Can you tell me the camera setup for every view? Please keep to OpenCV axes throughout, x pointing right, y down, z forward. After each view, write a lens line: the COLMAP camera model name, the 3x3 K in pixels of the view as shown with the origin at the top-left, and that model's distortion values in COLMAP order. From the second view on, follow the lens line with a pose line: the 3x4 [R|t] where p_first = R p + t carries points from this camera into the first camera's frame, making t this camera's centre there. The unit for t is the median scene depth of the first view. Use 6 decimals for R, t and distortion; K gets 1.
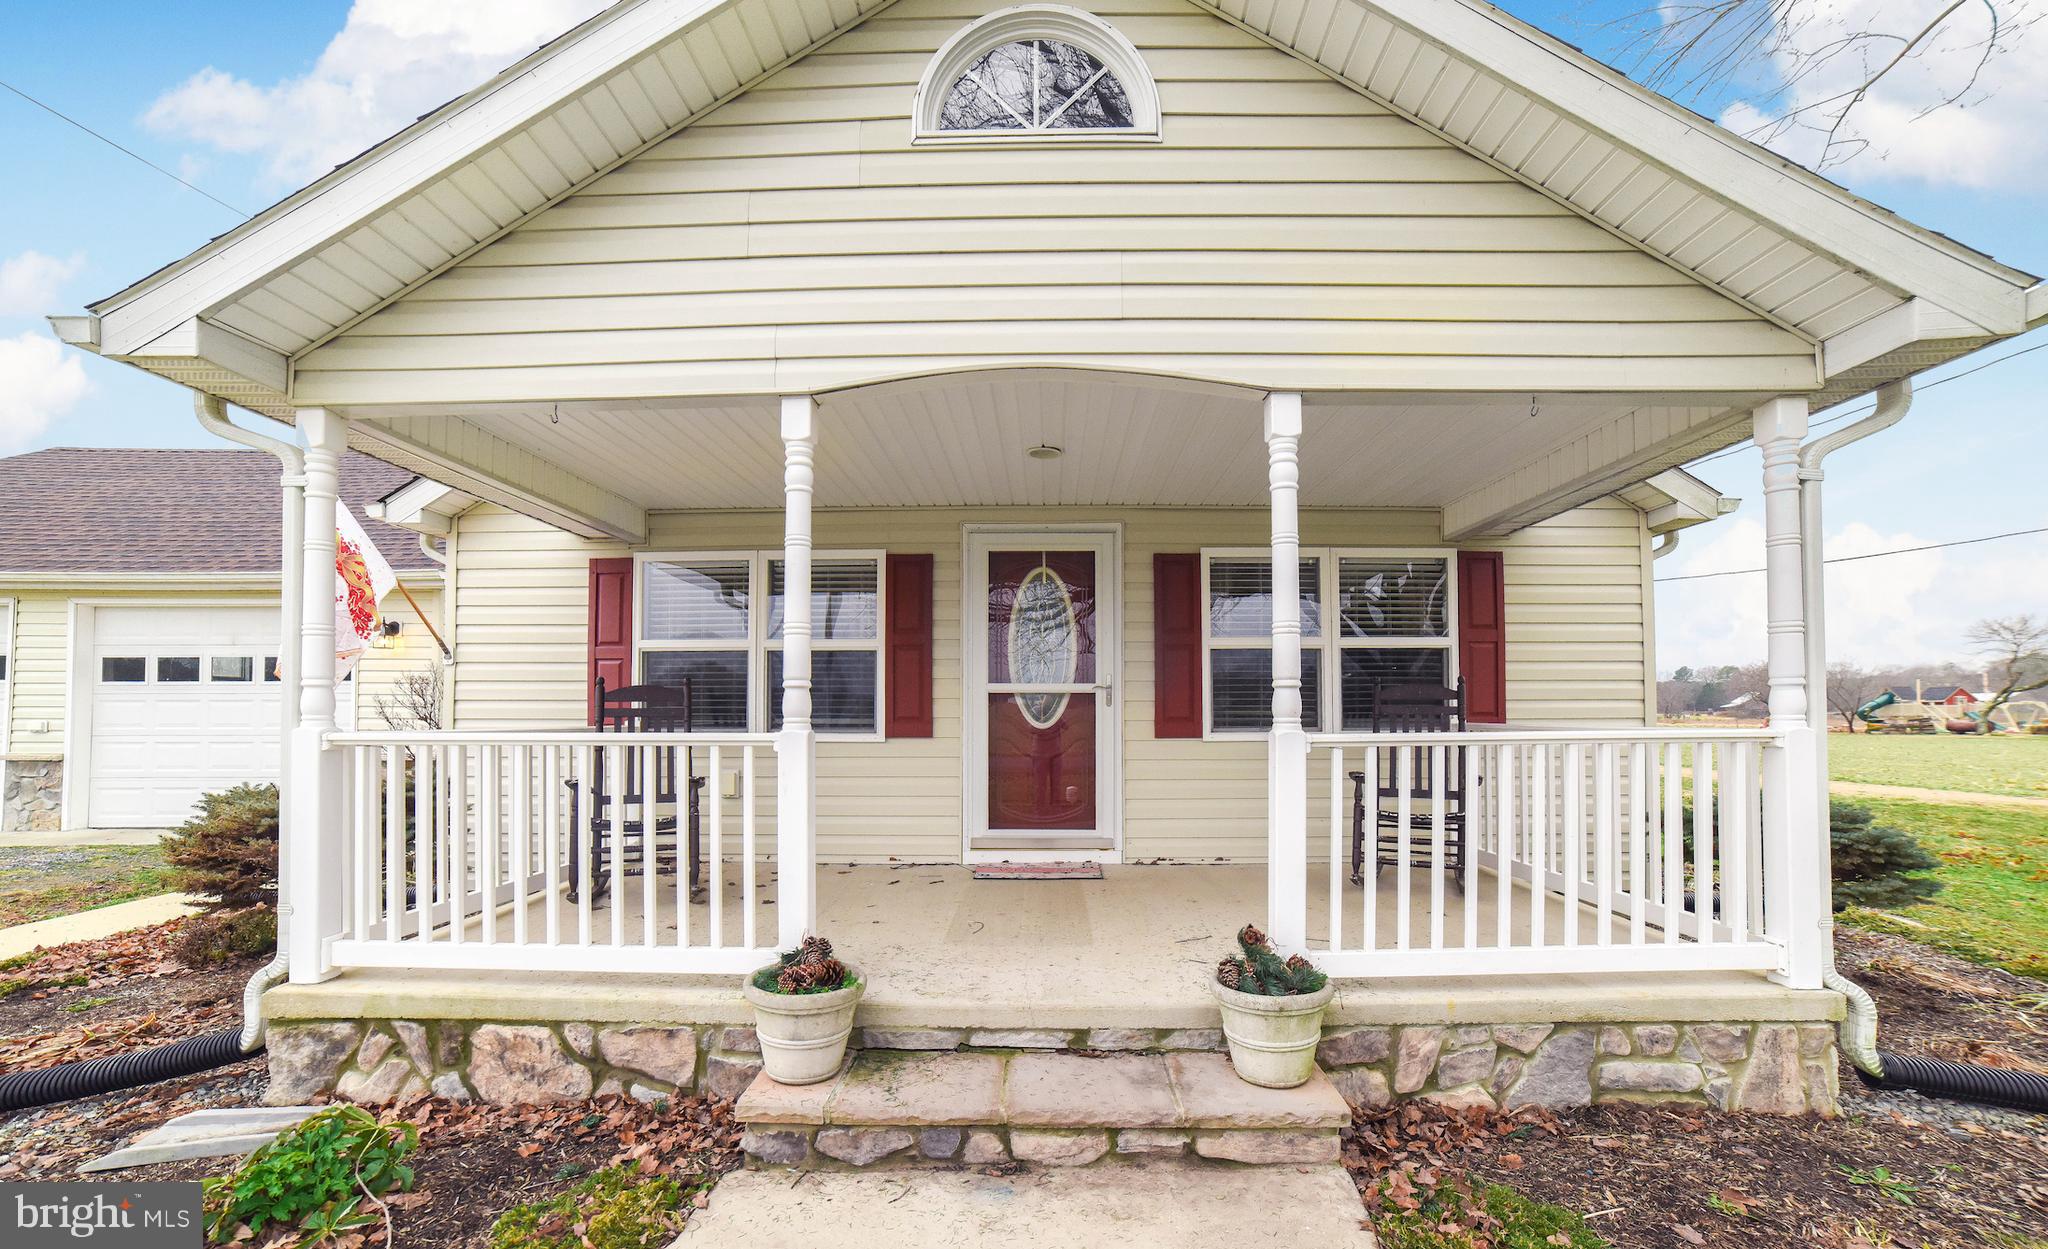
lens RADIAL K [[810.9, 0, 1028.5], [0, 810.9, 687.2], [0, 0, 1]] dist [-0.083136, 0.037716]
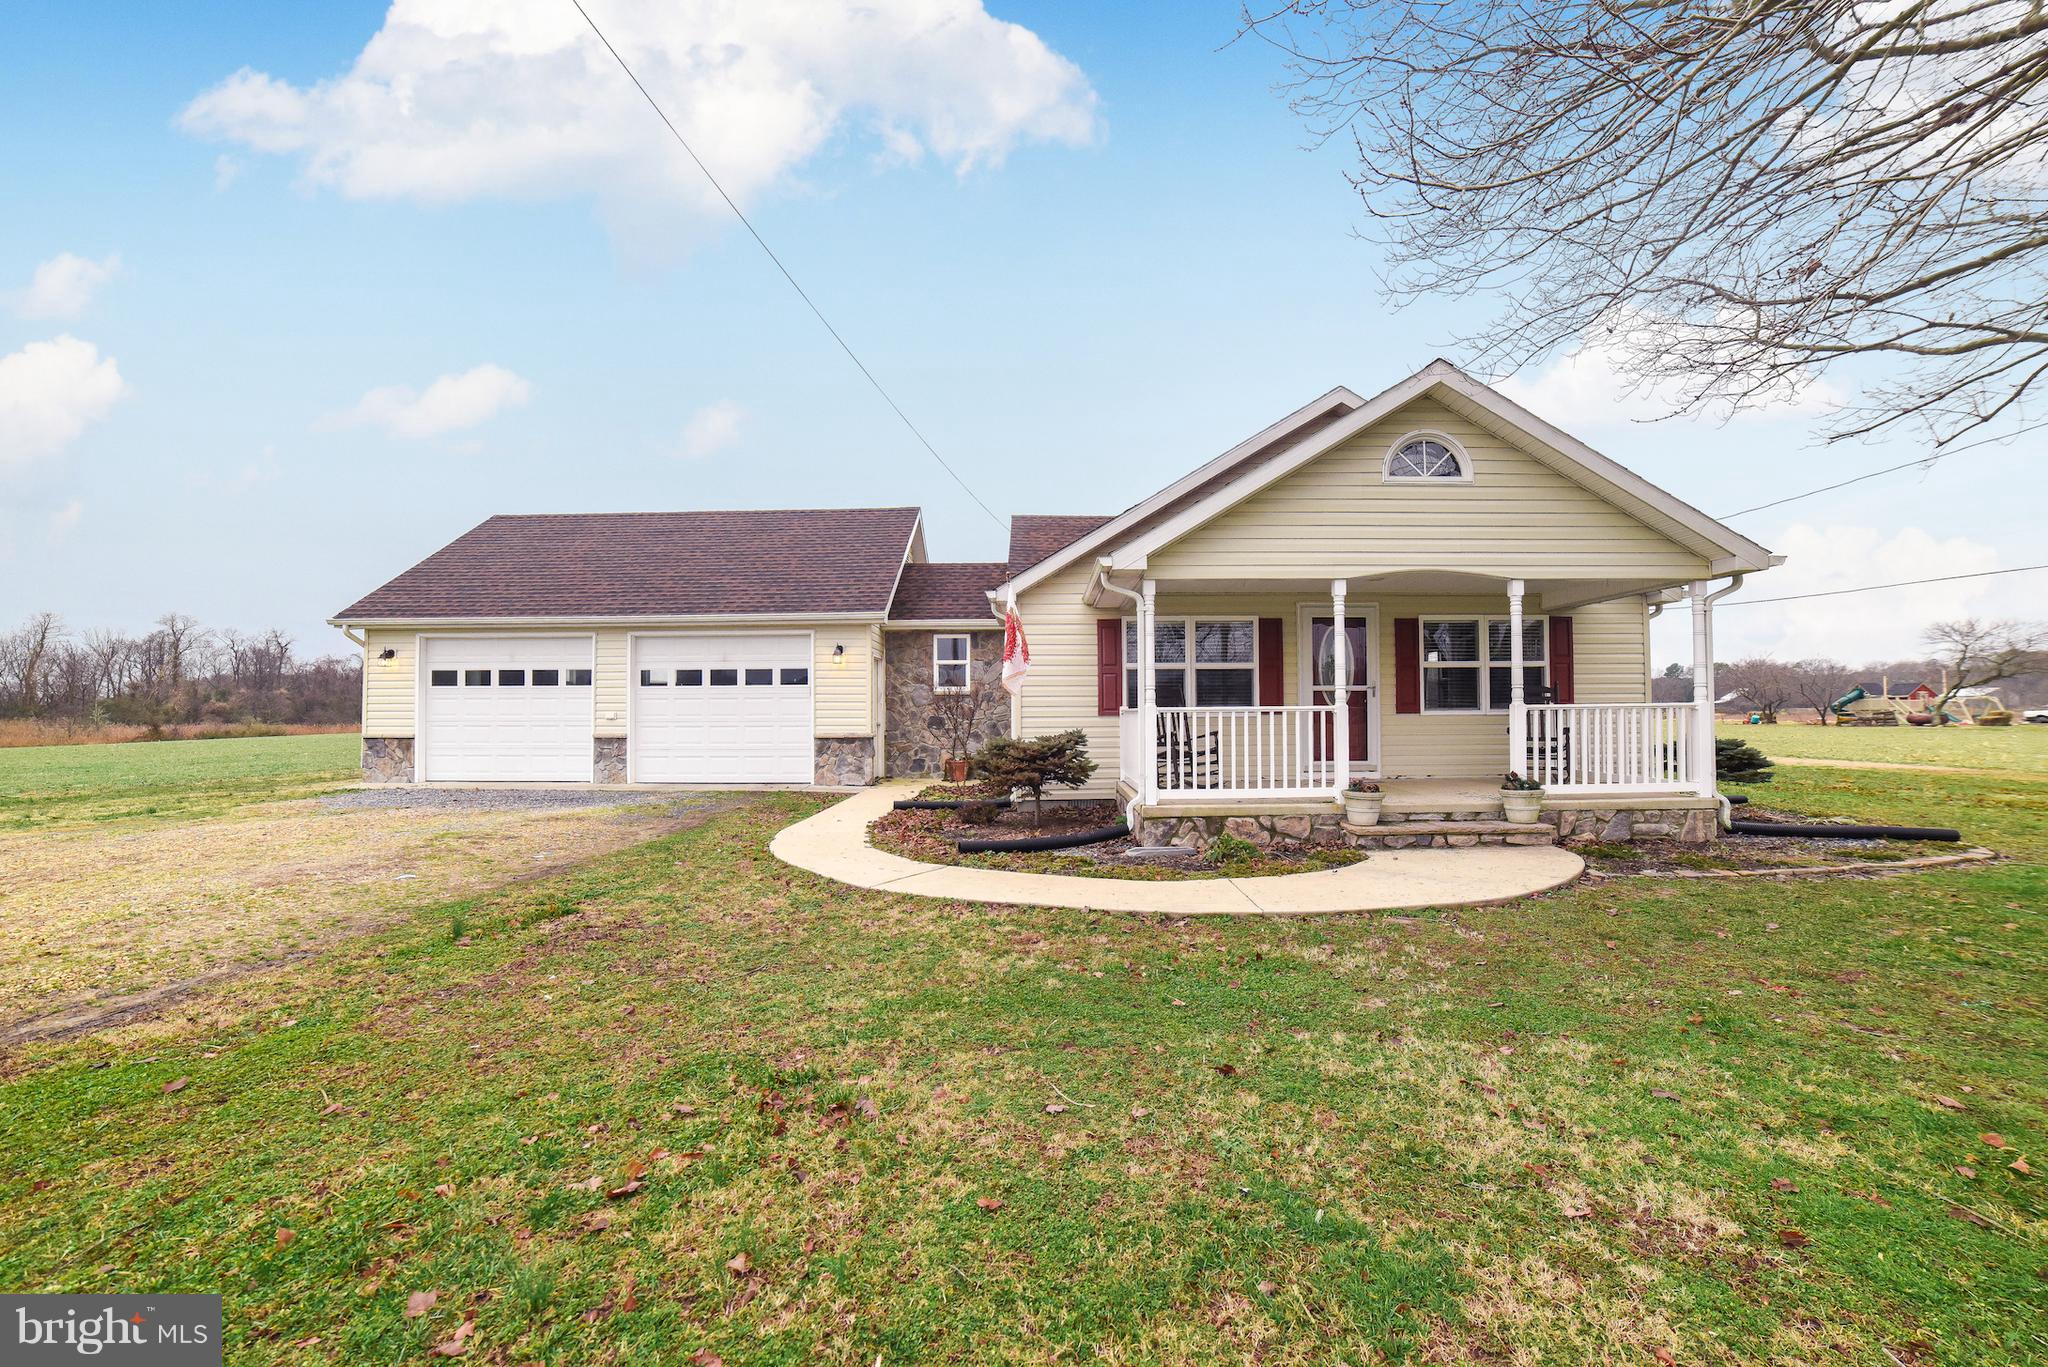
lens RADIAL K [[811.6, 0, 1034.3], [0, 811.6, 687.2], [0, 0, 1]] dist [-0.085257, 0.040766]
pose [[0.999939, -0.003731, 0.010441, -0.750438], [0.003721, 0.999993, 0.000998, -0.006182], [-0.010445, -0.000959, 0.999945, -0.926894]]
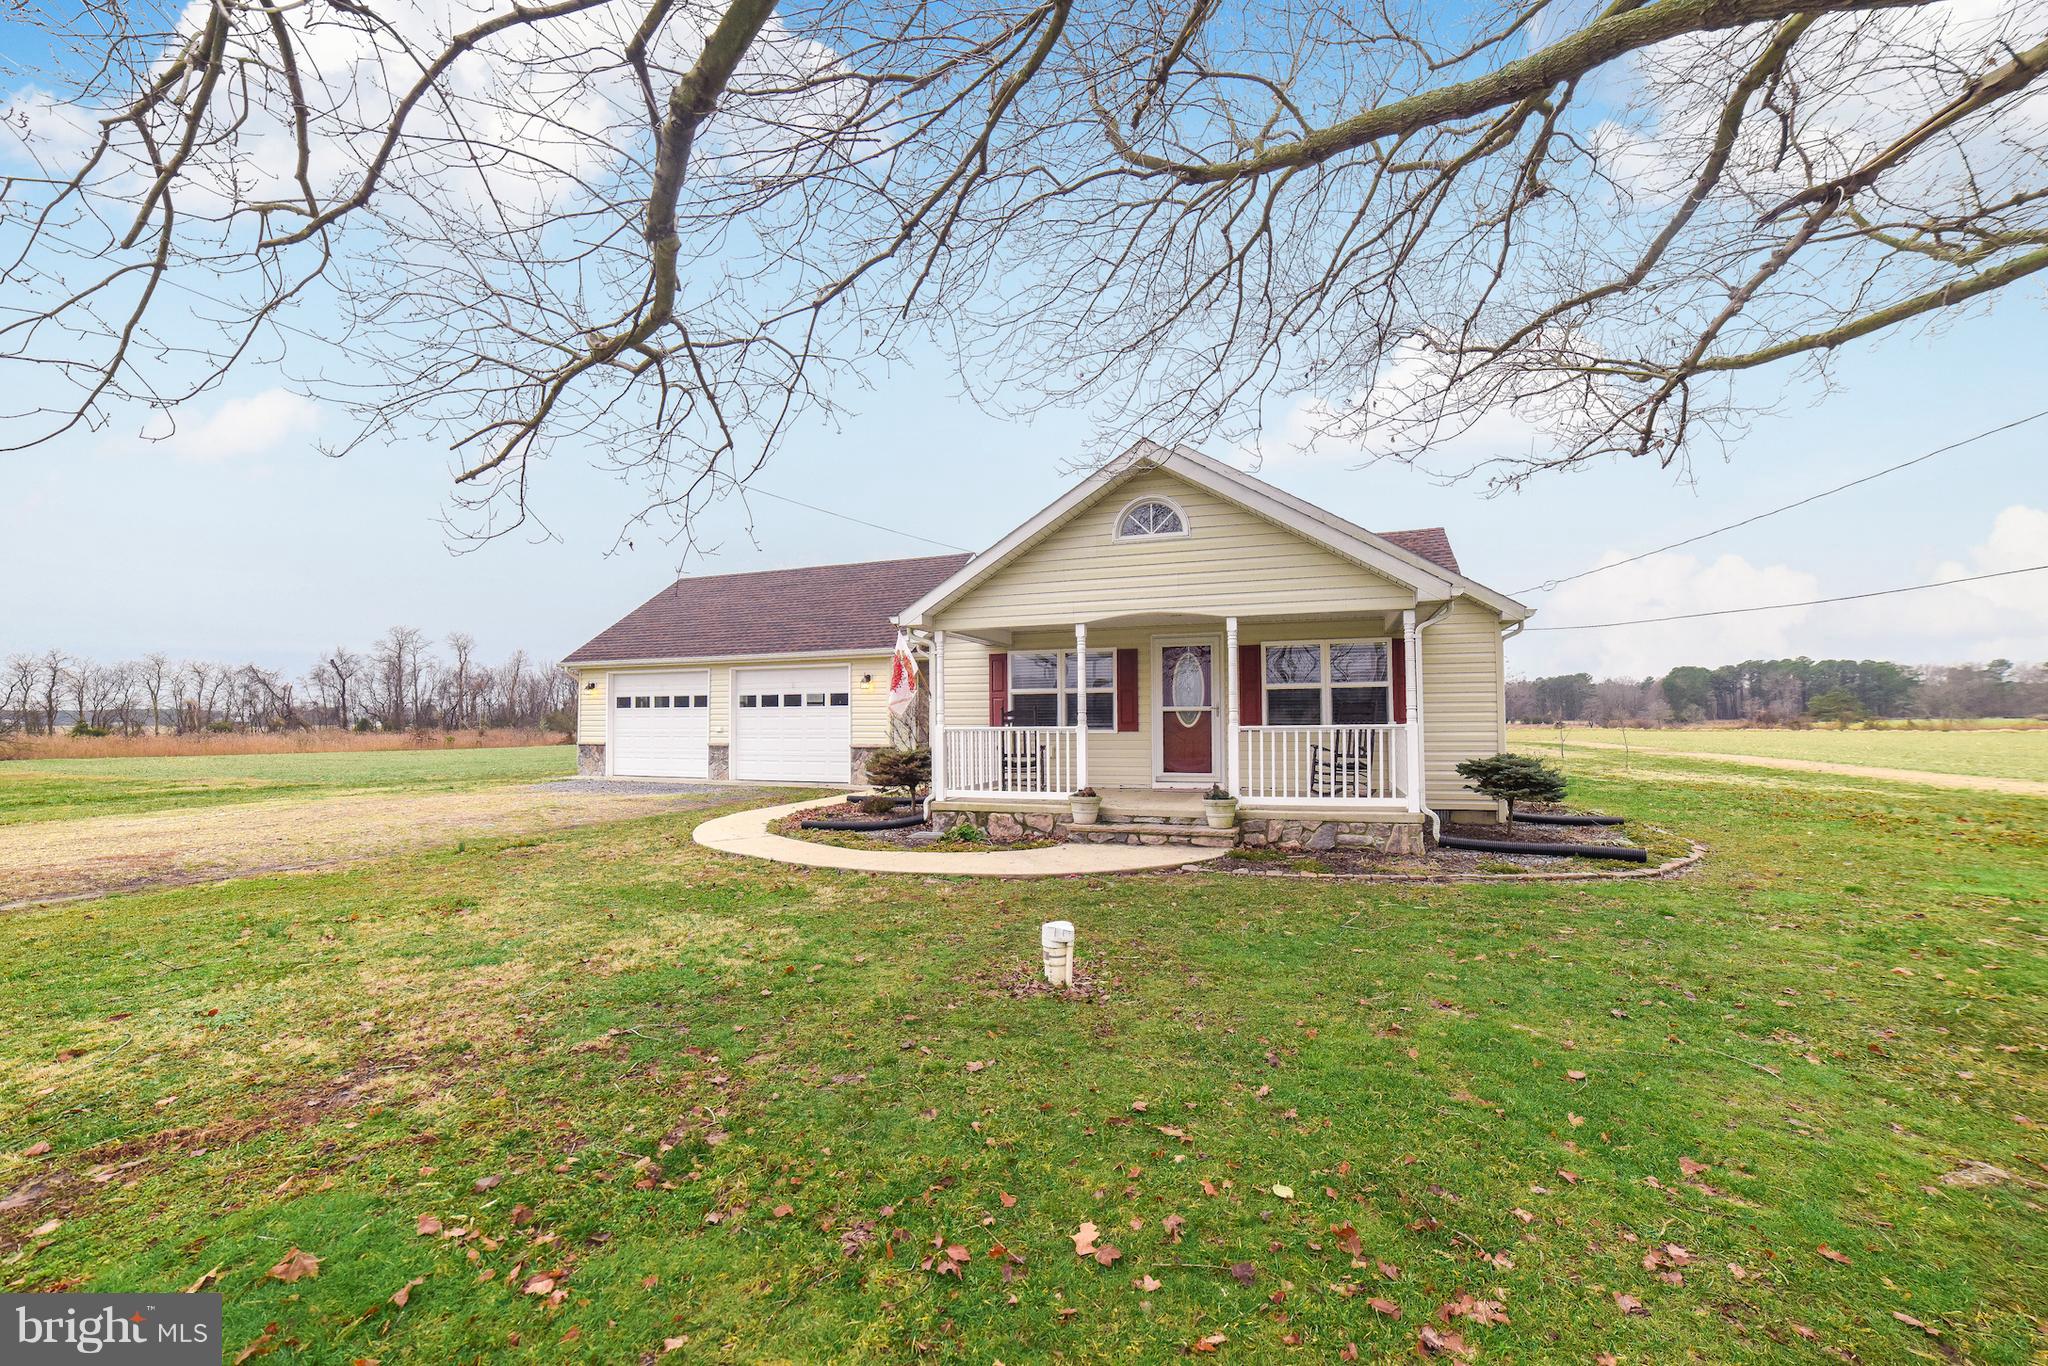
lens RADIAL K [[811.6, 0, 1034.3], [0, 811.6, 686.7], [0, 0, 1]] dist [-0.085257, 0.040766]
pose [[0.948756, -0.018092, -0.315490, 0.323781], [0.014396, 0.999798, -0.014042, -0.034593], [0.315681, 0.008780, 0.948825, -1.240929]]
